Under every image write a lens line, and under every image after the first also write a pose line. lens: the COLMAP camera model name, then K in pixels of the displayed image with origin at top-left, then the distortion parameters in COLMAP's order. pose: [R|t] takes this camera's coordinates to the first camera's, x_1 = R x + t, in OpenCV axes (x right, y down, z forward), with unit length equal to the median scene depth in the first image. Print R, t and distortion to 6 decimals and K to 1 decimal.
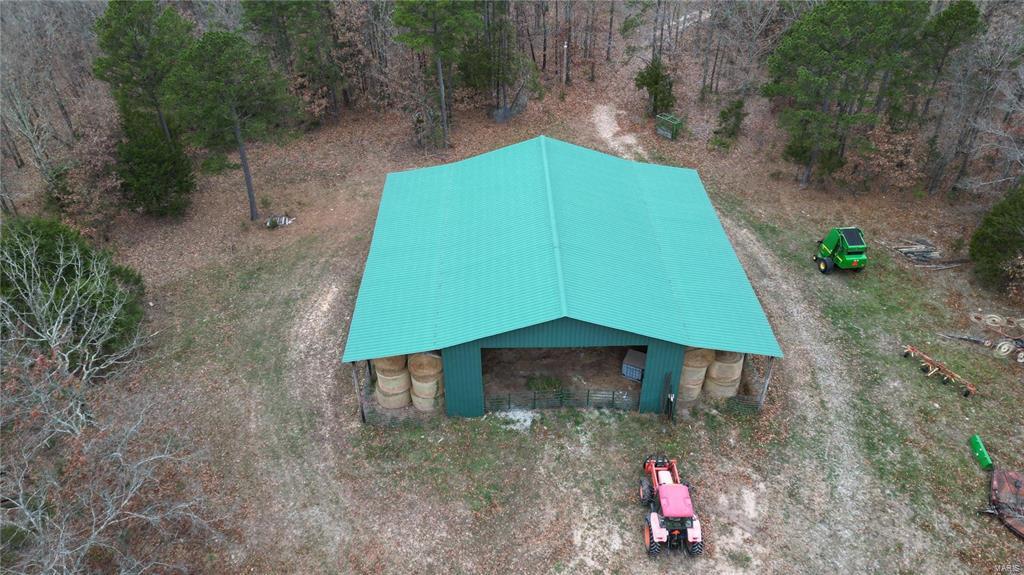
lens RADIAL K [[717.7, 0, 516.1], [0, 717.7, 285.5], [0, 0, 1]] dist [0.091313, -0.097808]
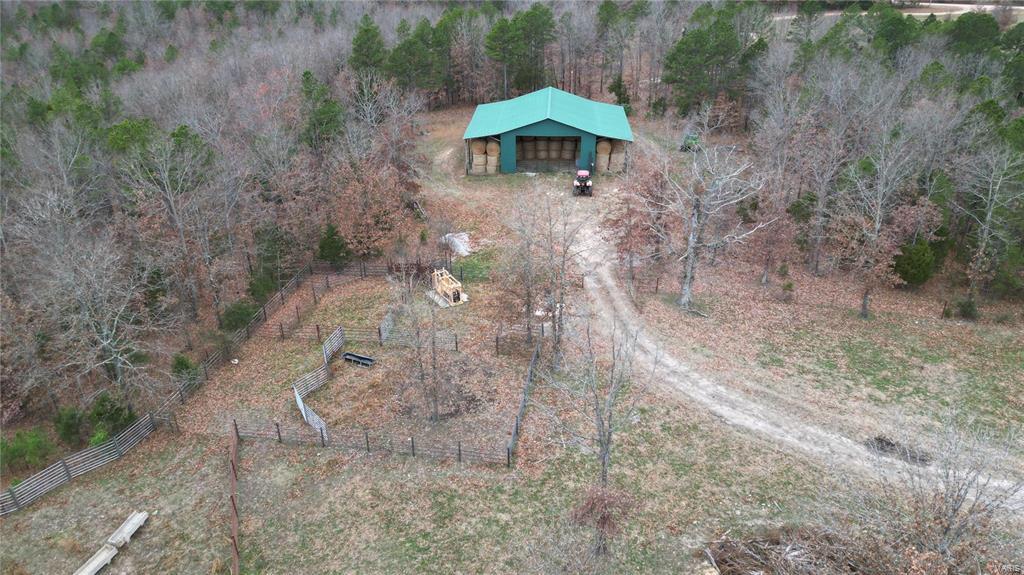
lens RADIAL K [[717.7, 0, 516.1], [0, 717.7, 285.5], [0, 0, 1]] dist [0.091313, -0.097808]
pose [[0.996338, 0.031030, -0.079672, 0.160211], [-0.045413, 0.981570, -0.185630, 1.002831], [0.072444, 0.188568, 0.979384, -1.300292]]
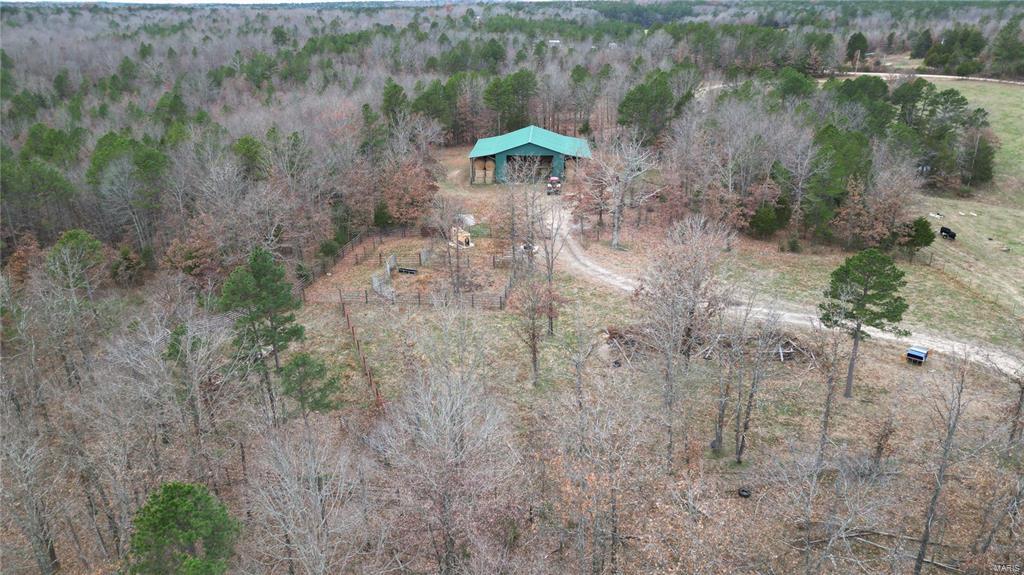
lens RADIAL K [[717.7, 0, 516.1], [0, 717.7, 285.5], [0, 0, 1]] dist [0.091313, -0.097808]
pose [[0.996970, 0.016784, -0.075950, 0.258417], [-0.037388, 0.959646, -0.278714, 1.562058], [0.068208, 0.280709, 0.957366, -2.045794]]
